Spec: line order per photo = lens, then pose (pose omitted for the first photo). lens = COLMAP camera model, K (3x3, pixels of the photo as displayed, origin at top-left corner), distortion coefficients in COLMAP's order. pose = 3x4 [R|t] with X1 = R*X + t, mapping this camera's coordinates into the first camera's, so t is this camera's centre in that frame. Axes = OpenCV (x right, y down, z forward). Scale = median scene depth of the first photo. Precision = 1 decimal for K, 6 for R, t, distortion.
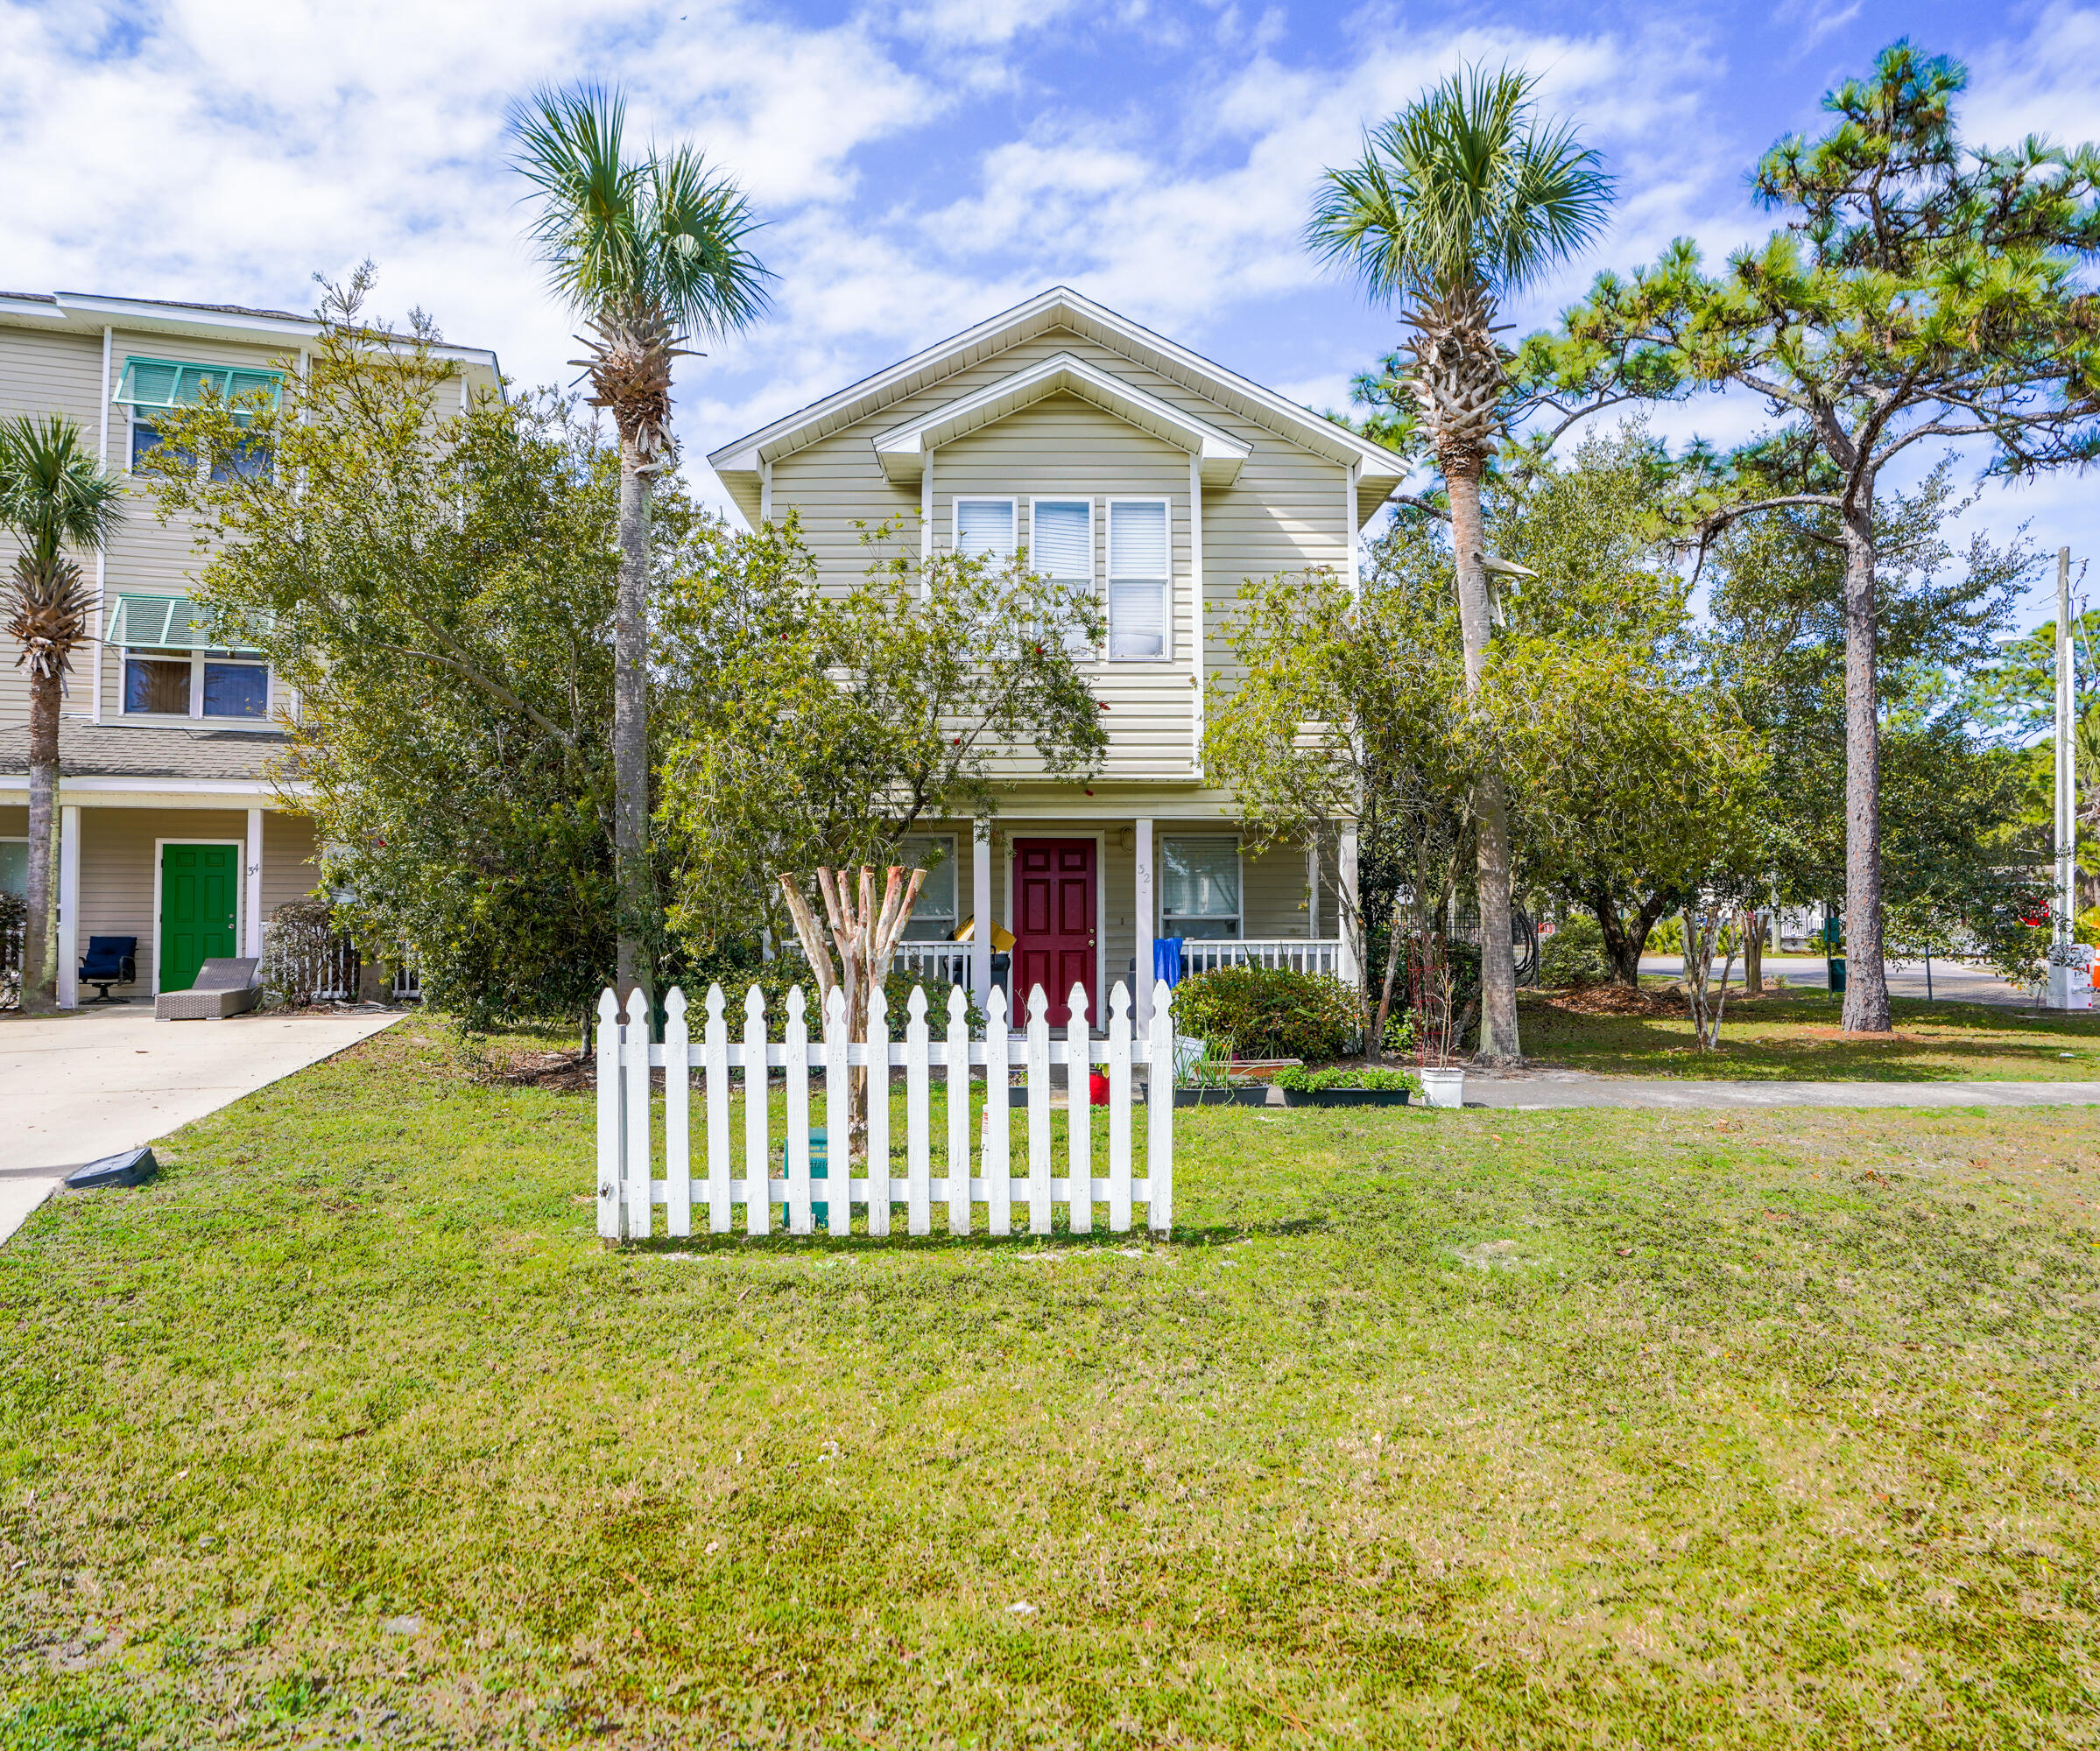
lens RADIAL K [[1265.8, 0, 1059.9], [0, 1265.8, 885.1], [0, 0, 1]] dist [-0.077997, 0.000197]
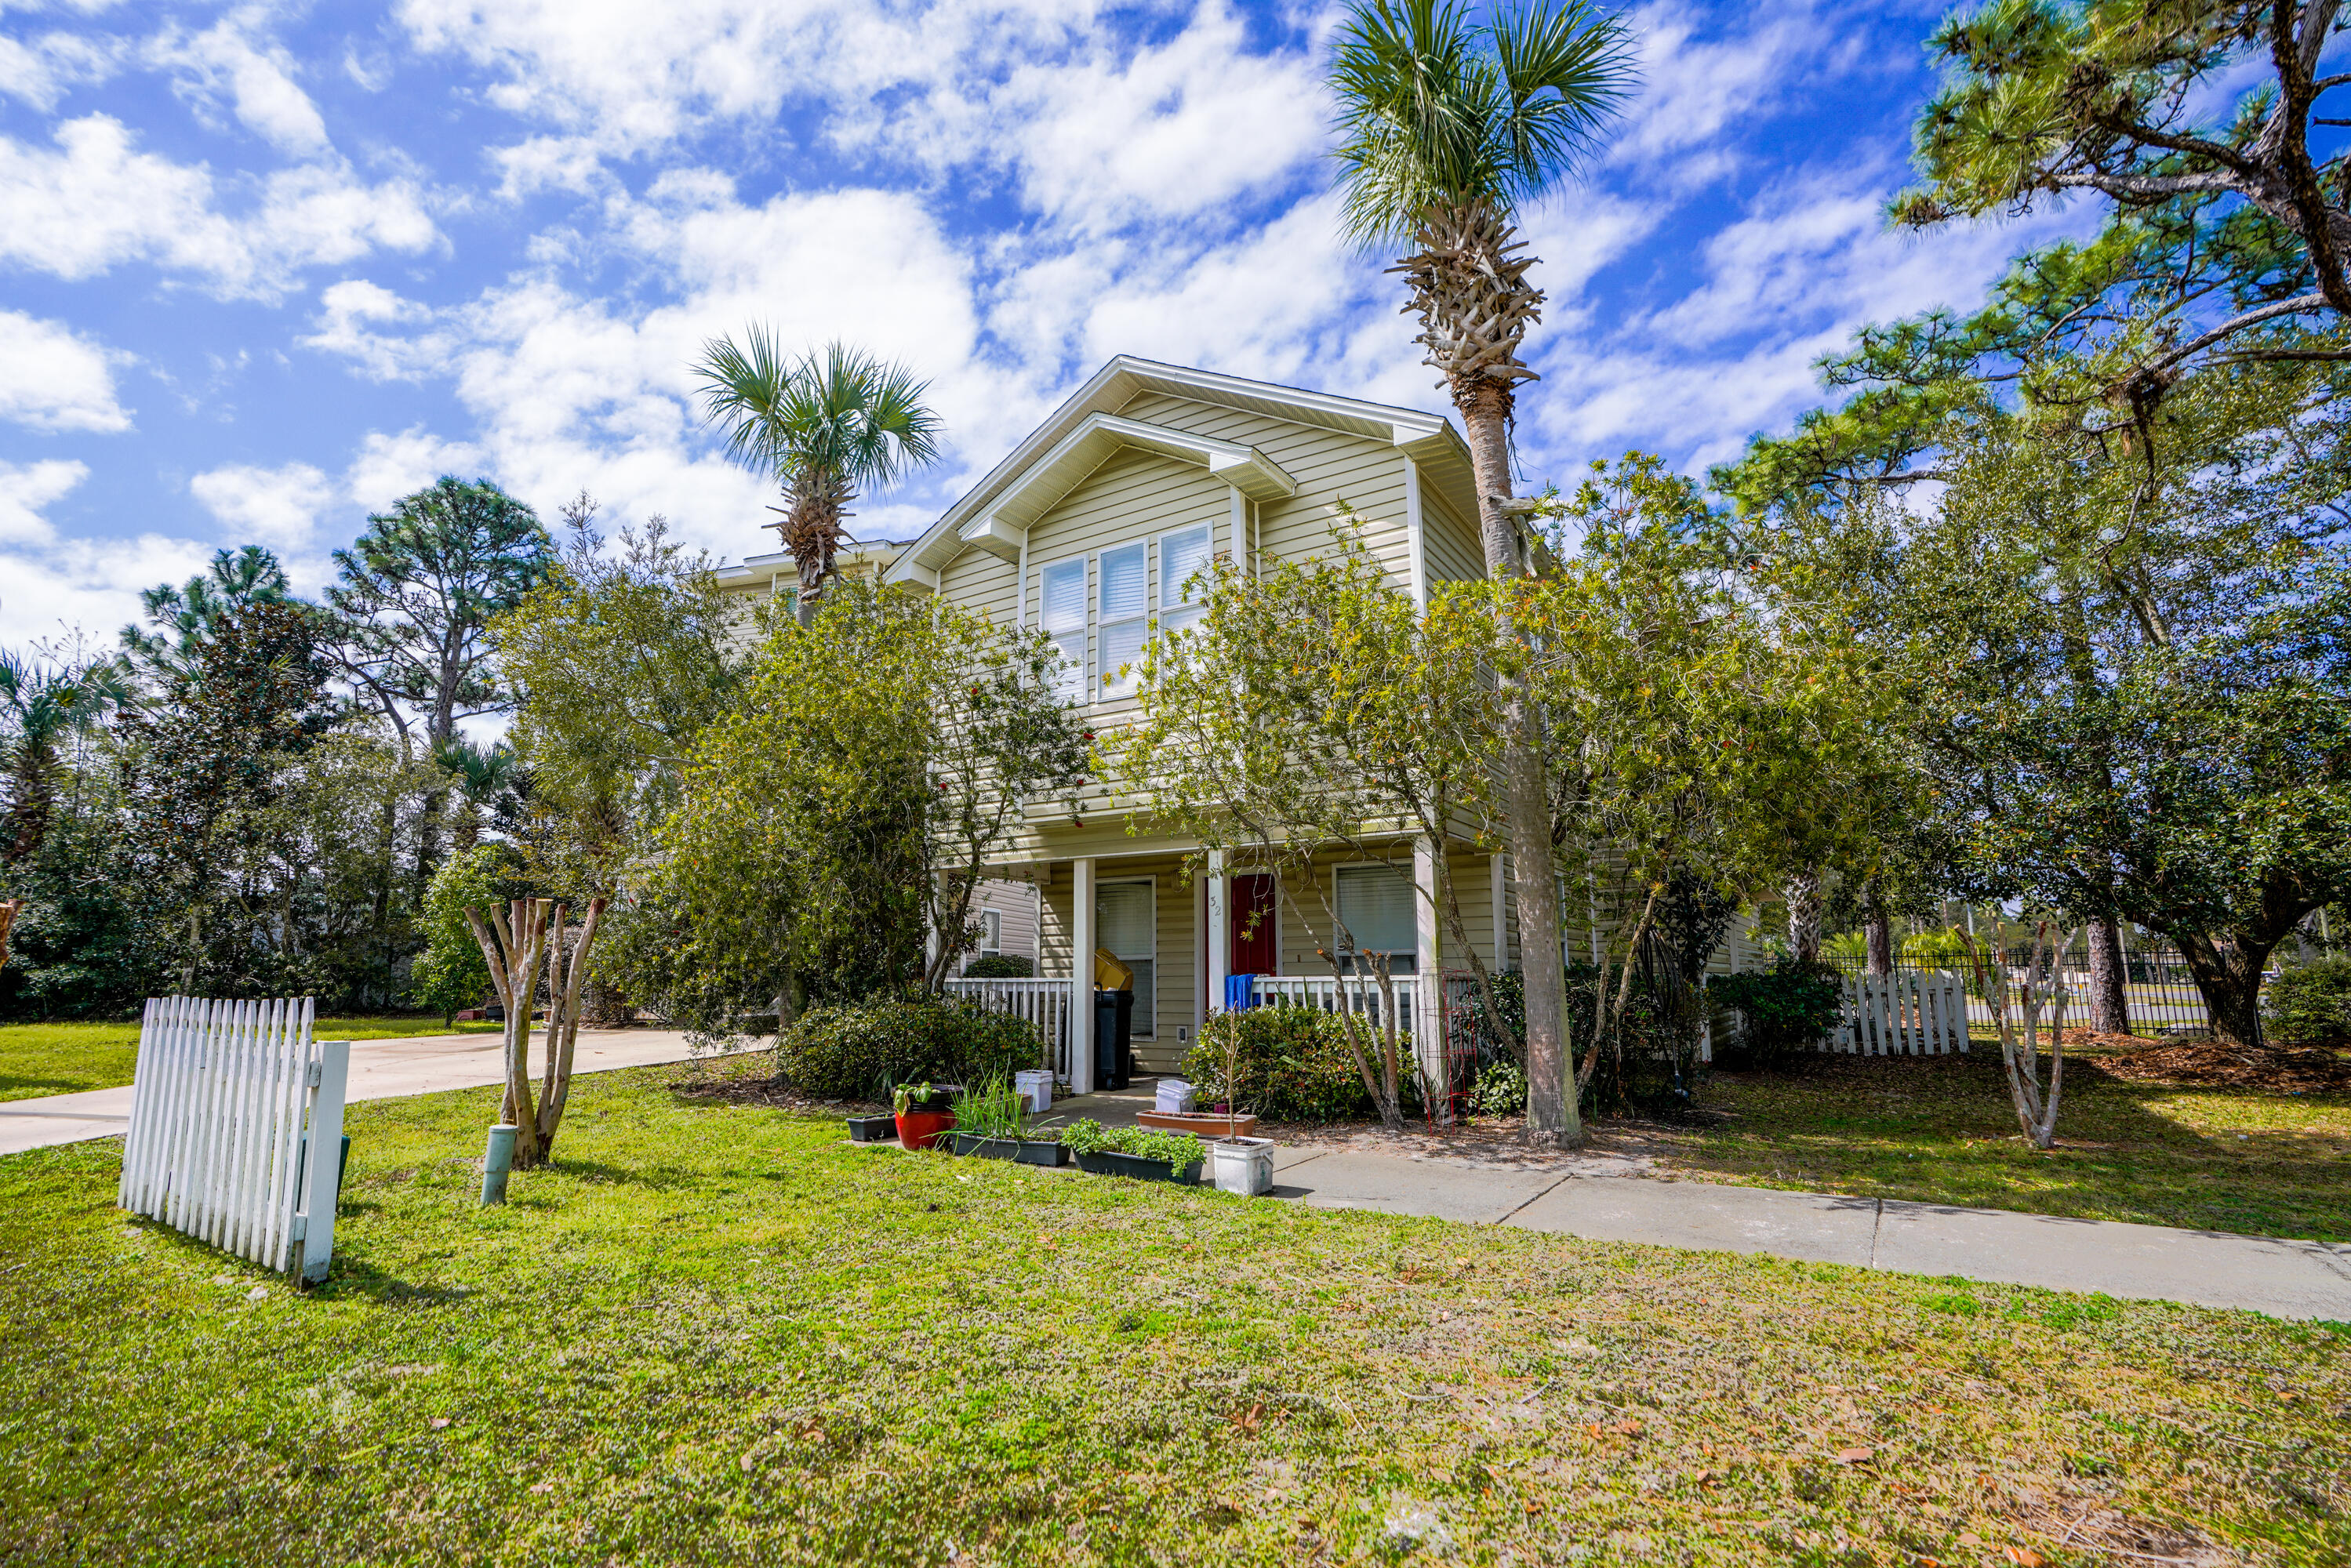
lens RADIAL K [[1091.5, 0, 1165.7], [0, 1091.5, 793.4], [0, 0, 1]] dist [-0.047229, 0.016275]
pose [[0.819471, -0.100528, -0.564236, 0.483634], [0.024524, 0.989745, -0.140722, 0.019875], [0.572596, 0.101480, 0.813533, 0.290176]]
